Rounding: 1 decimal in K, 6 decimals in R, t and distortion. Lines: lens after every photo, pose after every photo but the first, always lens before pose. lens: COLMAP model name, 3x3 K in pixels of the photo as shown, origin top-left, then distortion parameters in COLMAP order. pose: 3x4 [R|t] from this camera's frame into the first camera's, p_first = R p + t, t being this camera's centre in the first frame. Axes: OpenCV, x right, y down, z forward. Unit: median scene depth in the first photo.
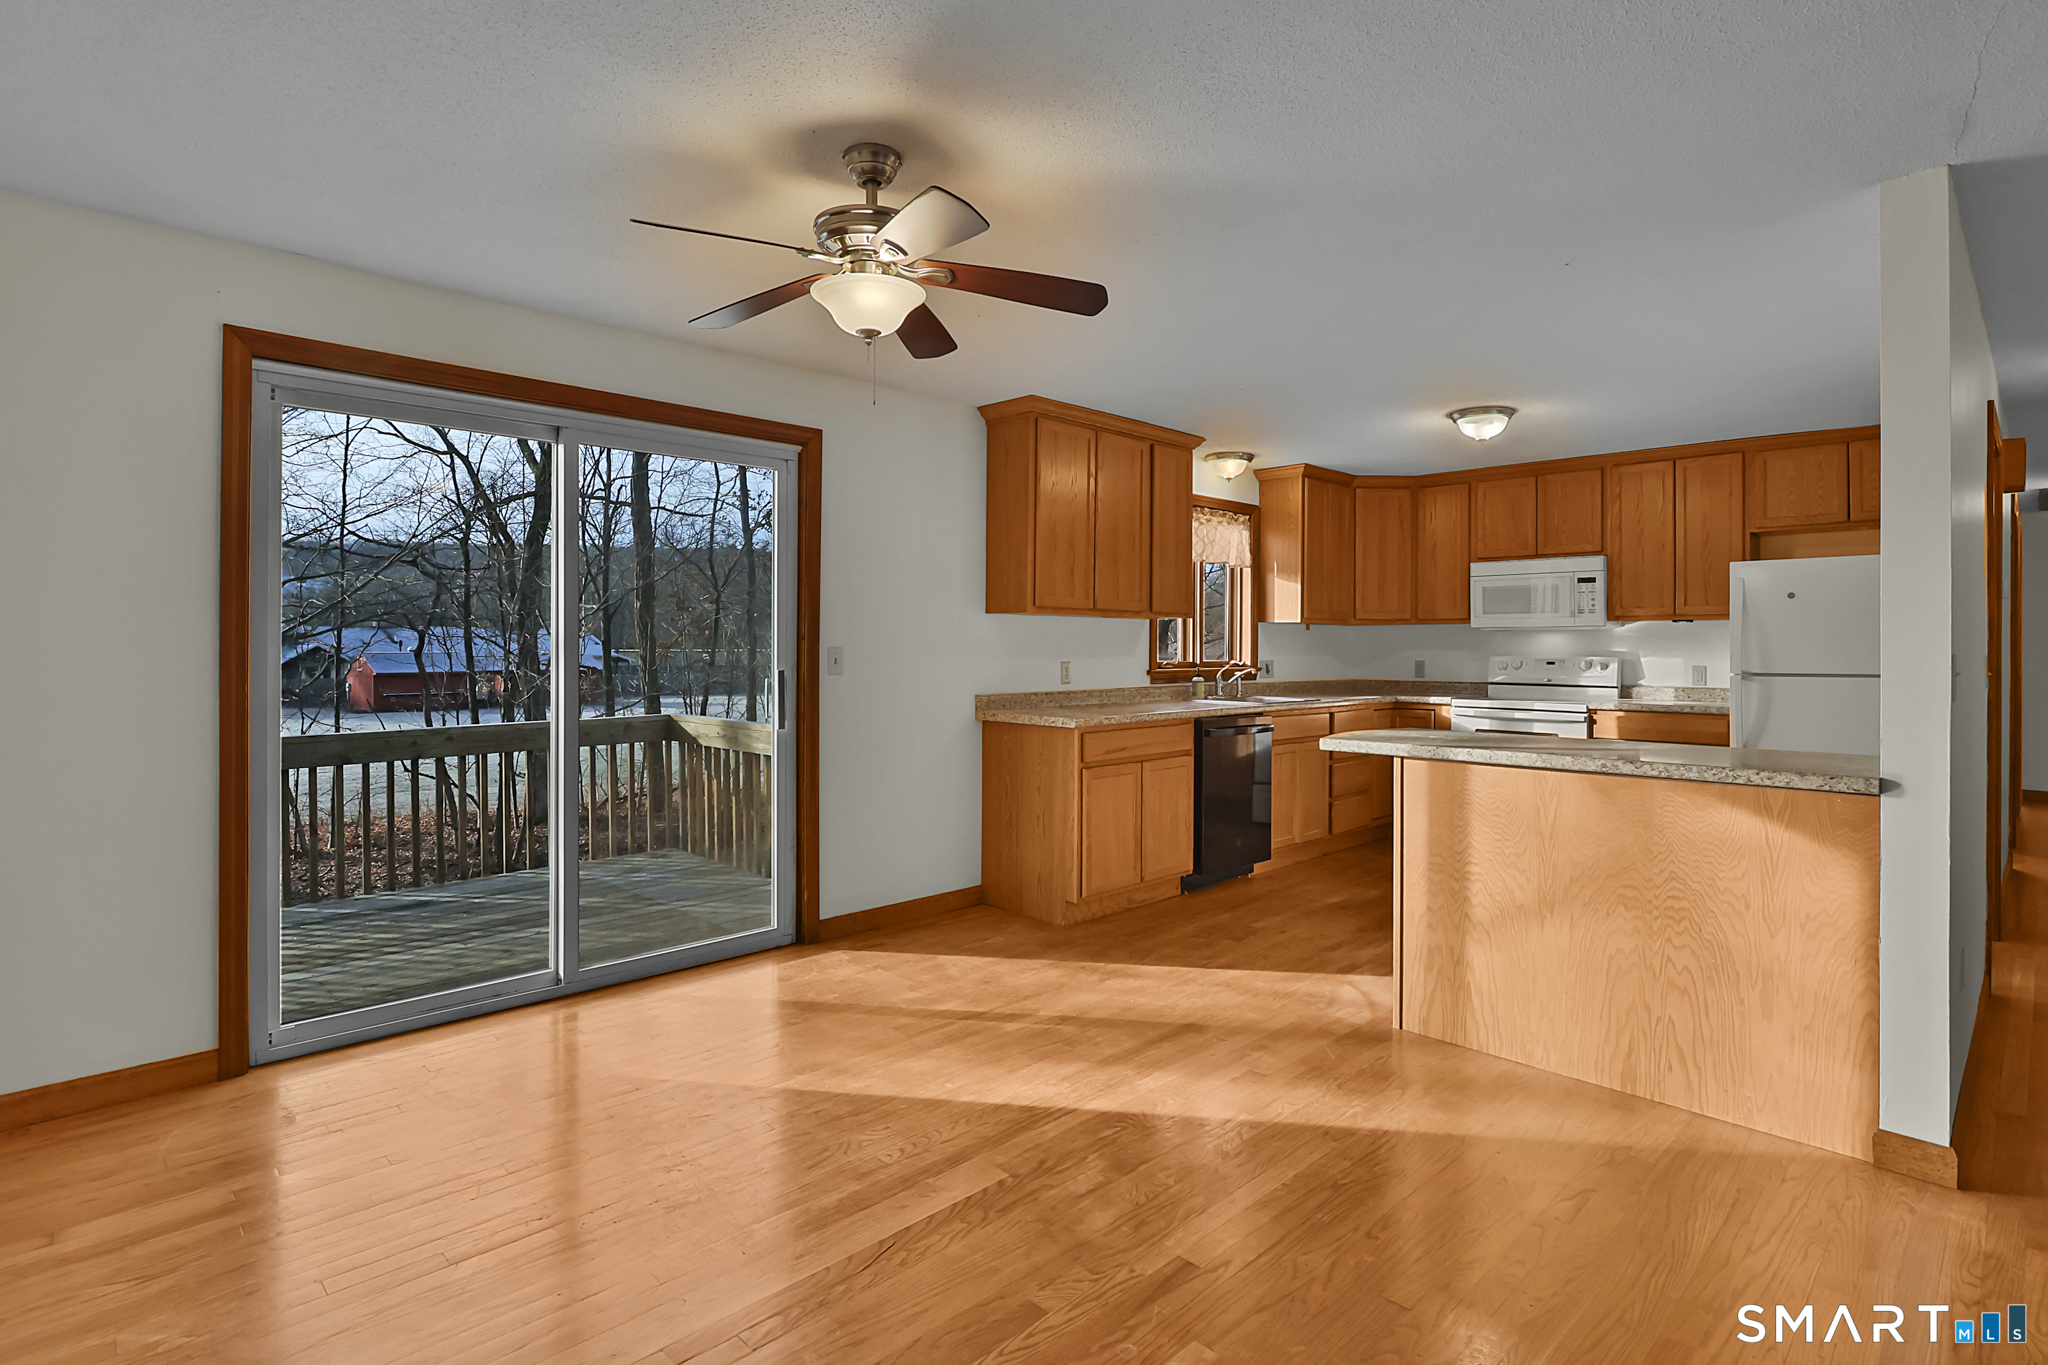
lens RADIAL K [[1023.4, 0, 1025.9], [0, 1023.4, 637.9], [0, 0, 1]] dist [-0.007481, -0.000709]
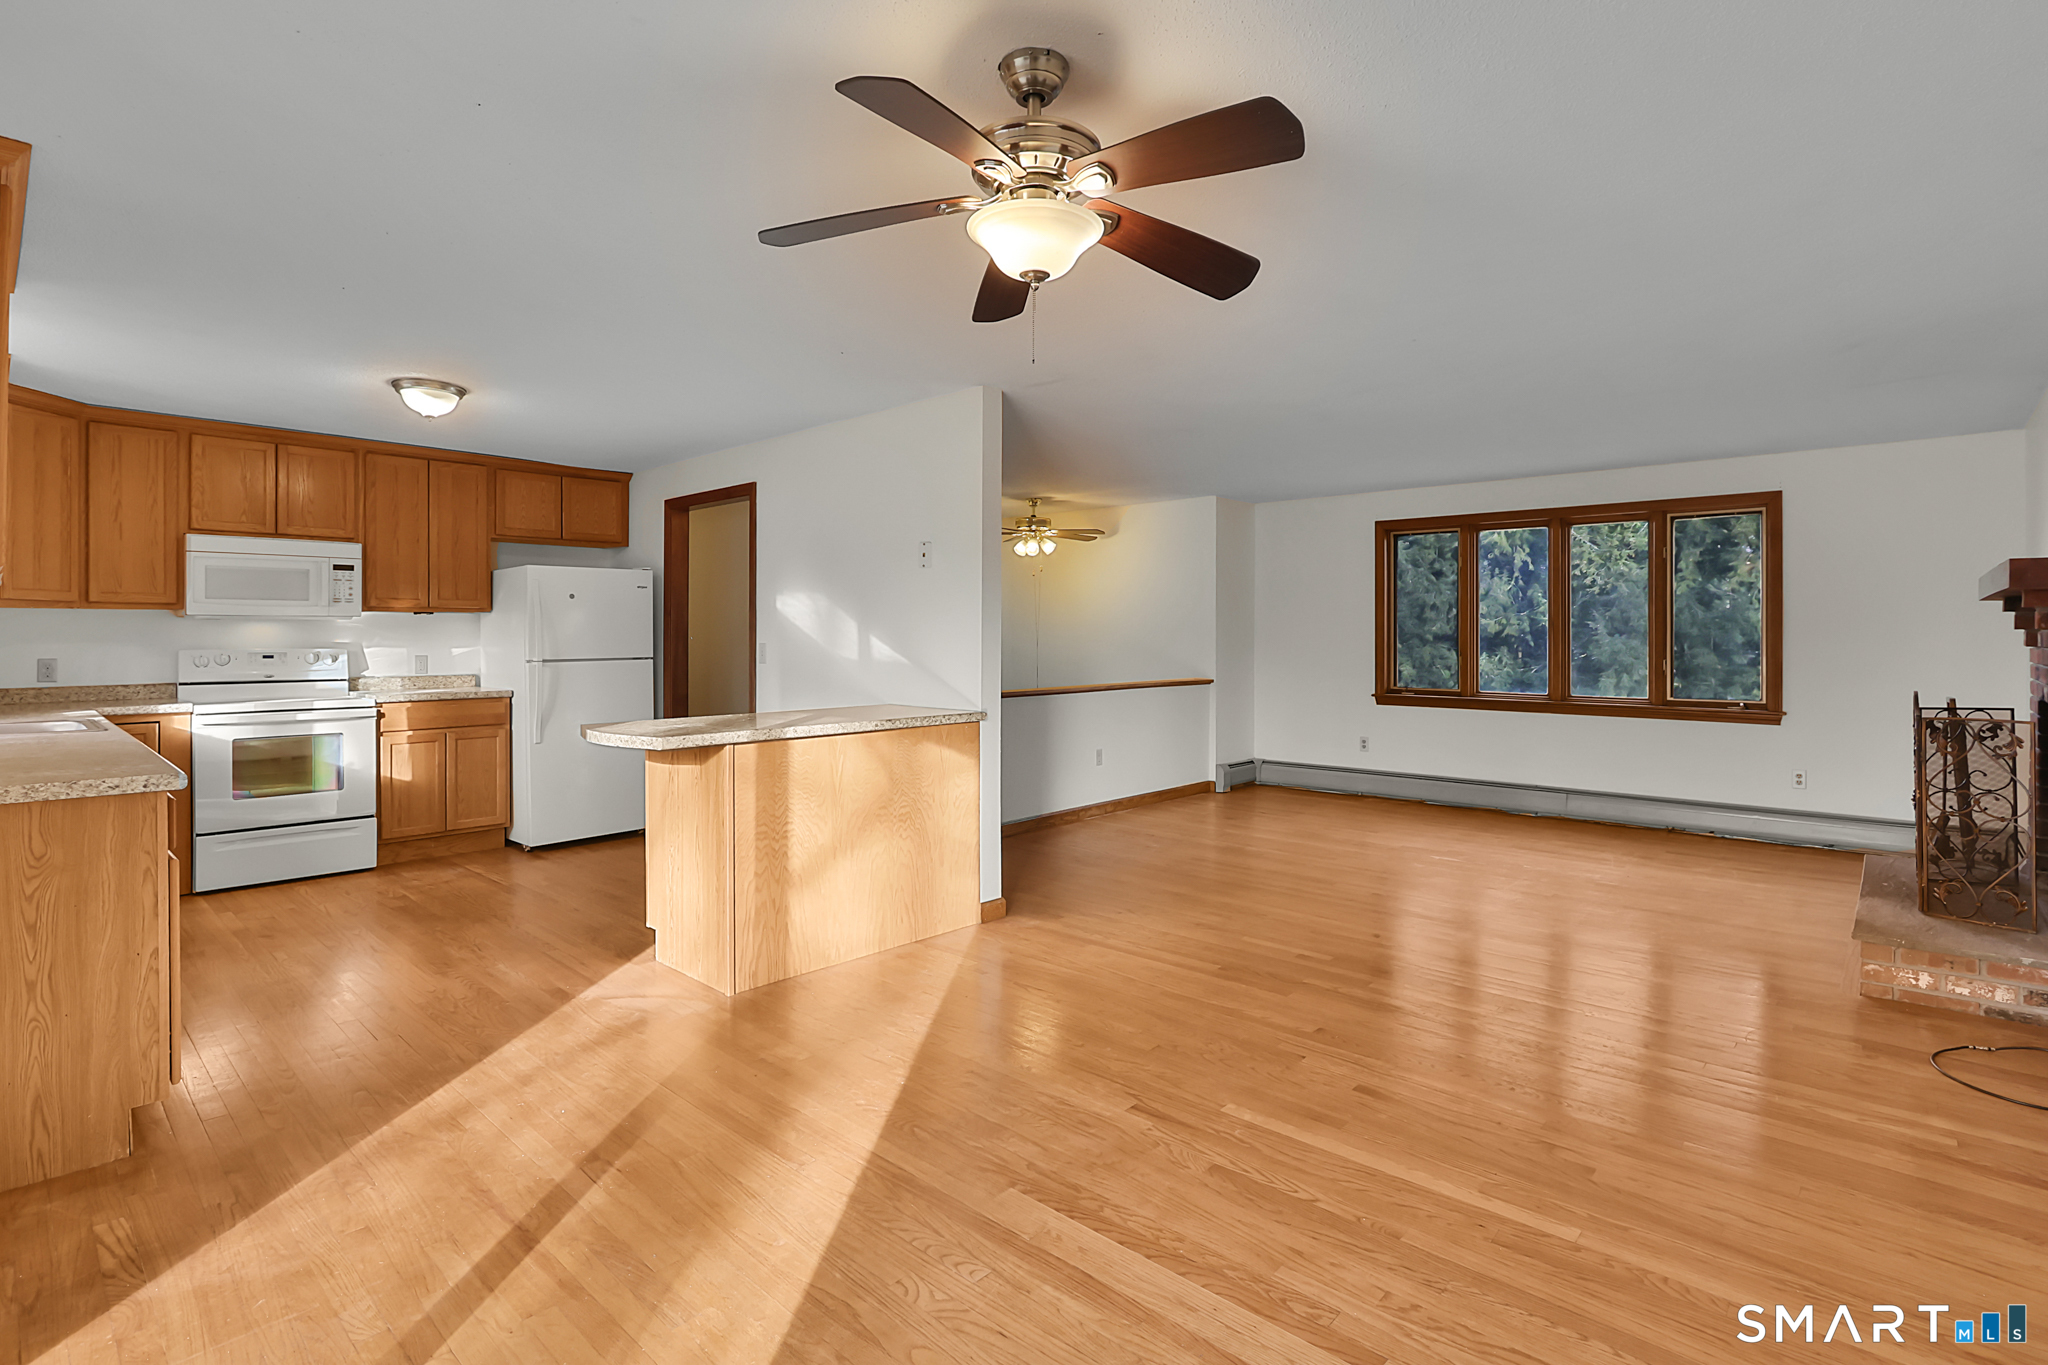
lens RADIAL K [[967.0, 0, 1031.6], [0, 967.0, 634.3], [0, 0, 1]] dist [-0.009942, -0.000807]
pose [[-0.050118, -0.004538, 0.998733, -0.528744], [-0.007598, 0.999962, 0.004162, -0.004852], [-0.998714, -0.007379, -0.050151, 0.581733]]
